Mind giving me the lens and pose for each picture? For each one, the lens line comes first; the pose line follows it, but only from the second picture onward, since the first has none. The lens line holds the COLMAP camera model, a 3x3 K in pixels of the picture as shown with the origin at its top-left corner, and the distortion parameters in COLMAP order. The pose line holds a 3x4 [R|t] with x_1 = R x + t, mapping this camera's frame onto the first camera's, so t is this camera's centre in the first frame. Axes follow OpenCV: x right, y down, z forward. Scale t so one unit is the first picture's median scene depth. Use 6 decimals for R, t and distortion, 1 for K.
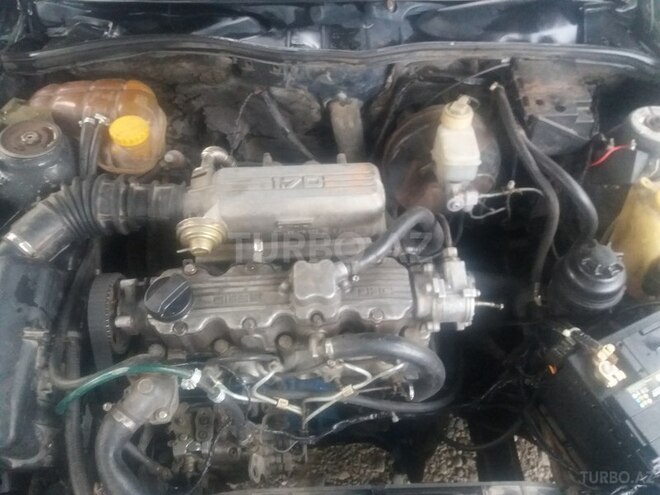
lens RADIAL K [[553.7, 0, 330.0], [0, 553.7, 247.5], [0, 0, 1]] dist [-0.054960, -0.003069]
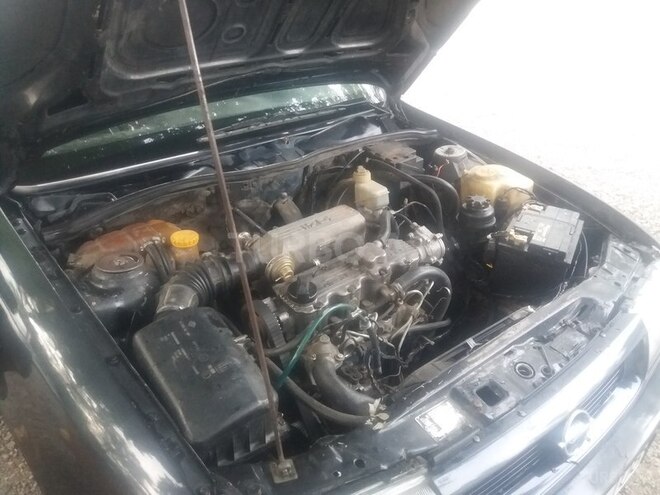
lens RADIAL K [[535.7, 0, 330.0], [0, 535.7, 247.5], [0, 0, 1]] dist [0.000968, 0.000406]
pose [[0.807535, -0.301966, 0.506660, -0.785192], [0.474046, 0.843402, -0.252891, 0.331734], [-0.350953, 0.444398, 0.824222, -0.239291]]
